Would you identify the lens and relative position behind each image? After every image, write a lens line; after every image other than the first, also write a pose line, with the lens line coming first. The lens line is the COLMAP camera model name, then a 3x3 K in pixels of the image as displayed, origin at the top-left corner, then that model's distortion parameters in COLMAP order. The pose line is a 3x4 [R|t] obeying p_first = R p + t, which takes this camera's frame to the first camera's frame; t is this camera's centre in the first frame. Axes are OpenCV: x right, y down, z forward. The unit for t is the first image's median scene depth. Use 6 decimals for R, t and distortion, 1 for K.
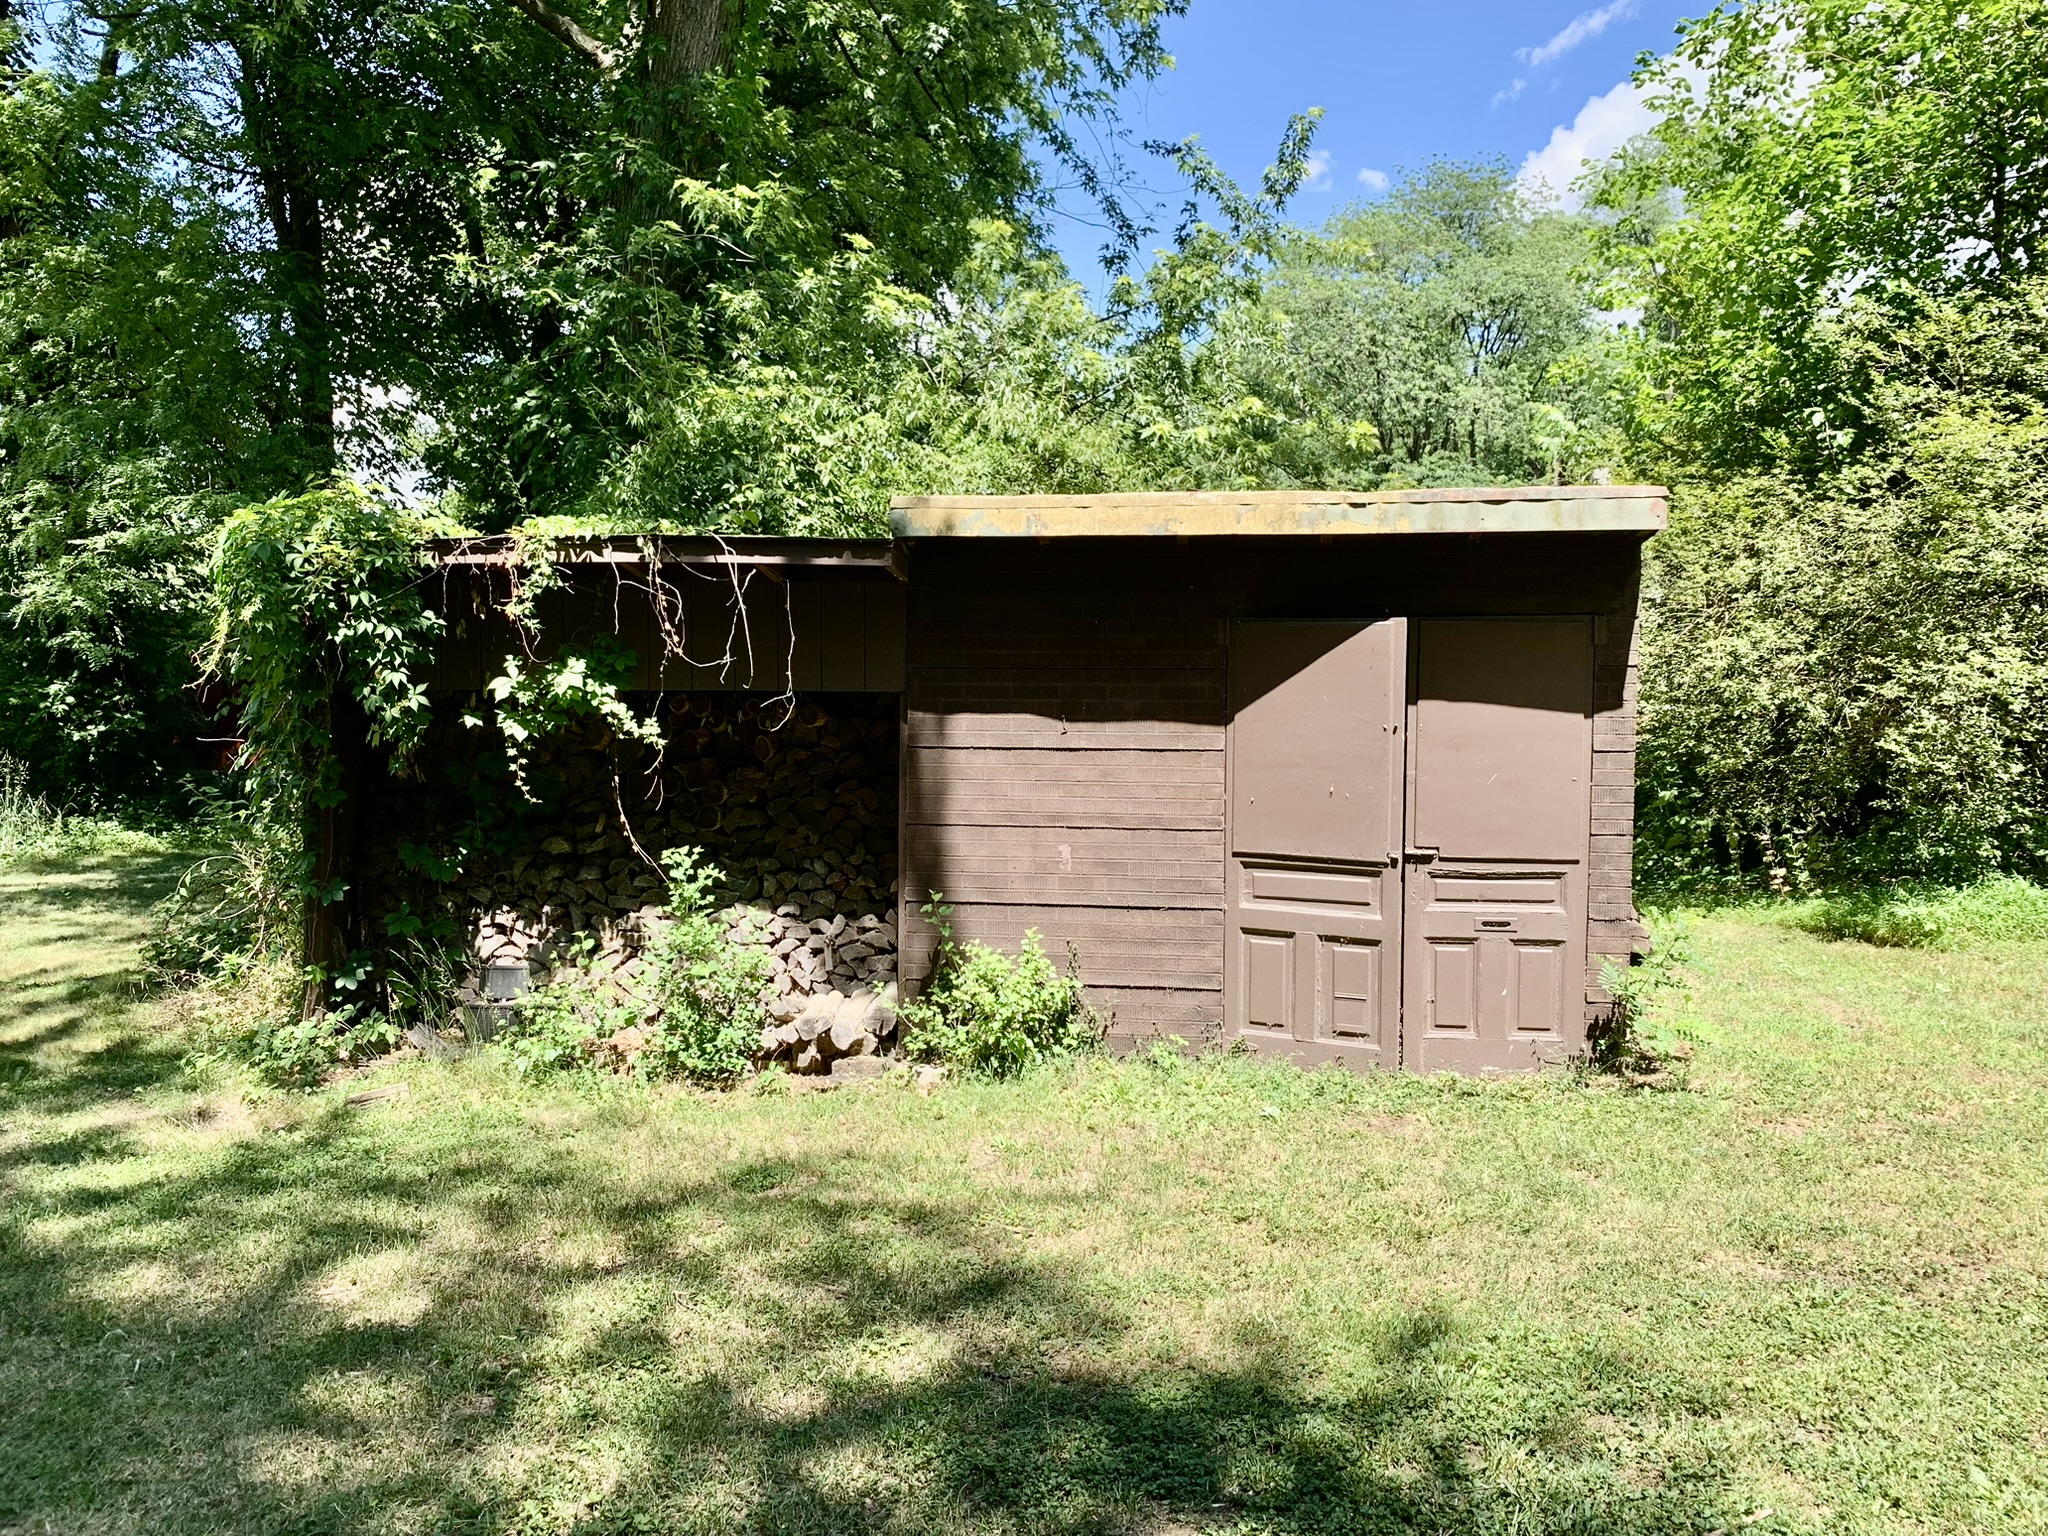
lens RADIAL K [[1578.0, 0, 1011.2], [0, 1578.0, 768.0], [0, 0, 1]] dist [0.037339, -0.035121]
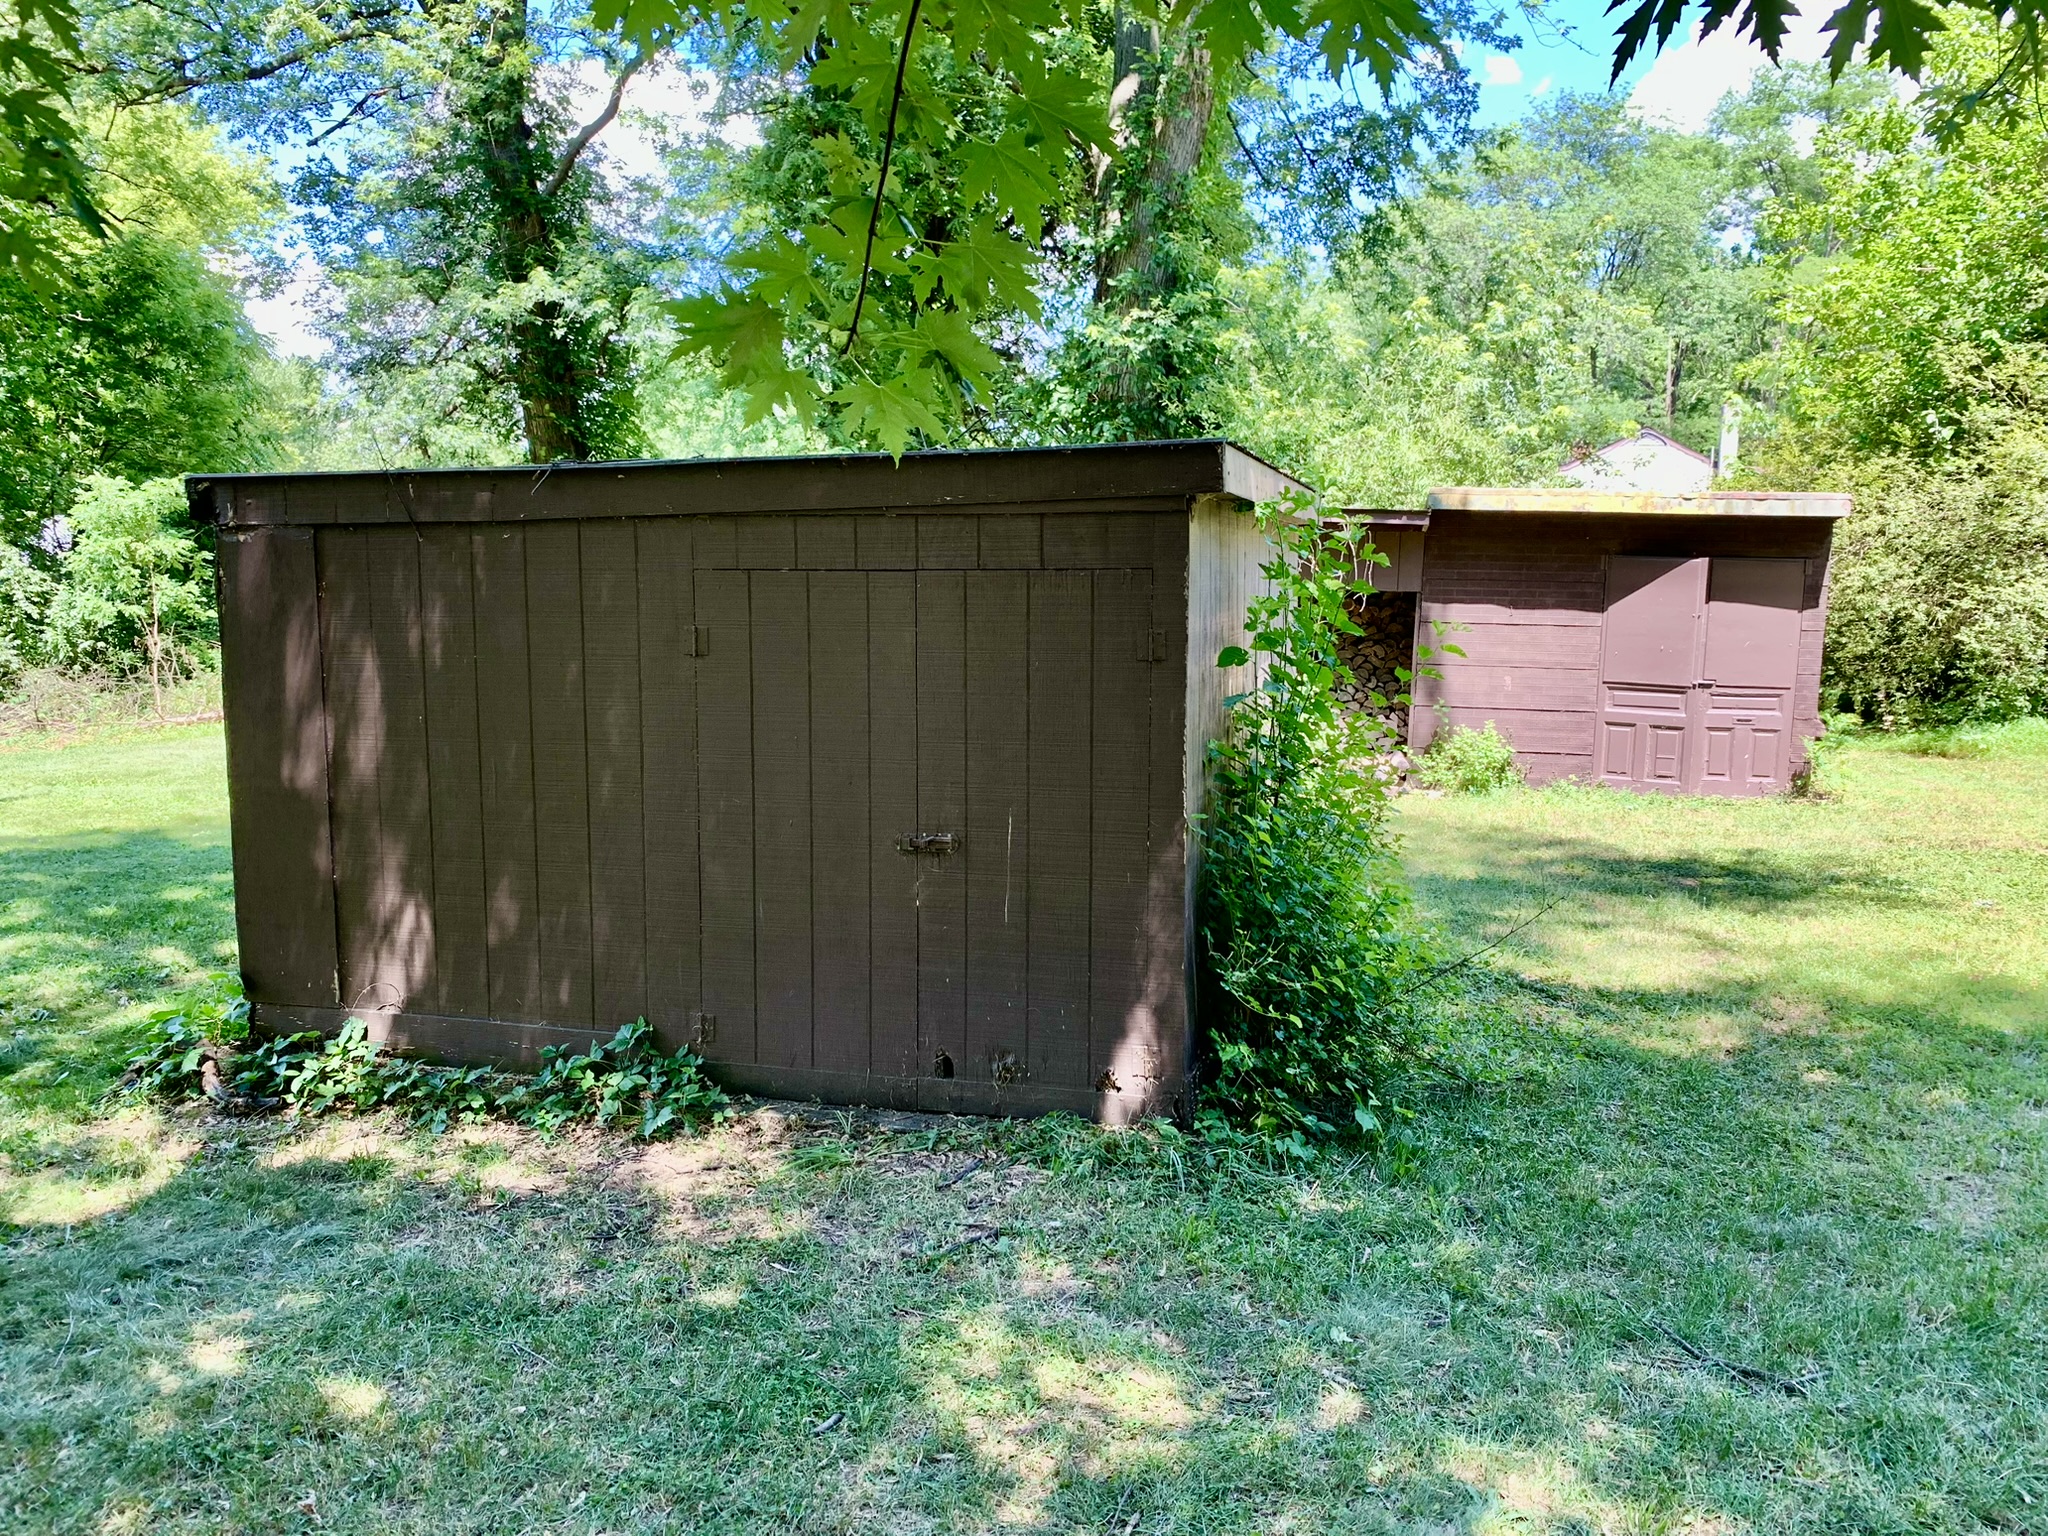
lens RADIAL K [[1578.0, 0, 1036.2], [0, 1578.0, 773.3], [0, 0, 1]] dist [0.037339, -0.035121]
pose [[0.999267, 0.025103, -0.028899, -0.325492], [-0.023161, 0.997572, 0.065683, 0.037398], [0.030477, -0.064965, 0.997422, -0.622962]]
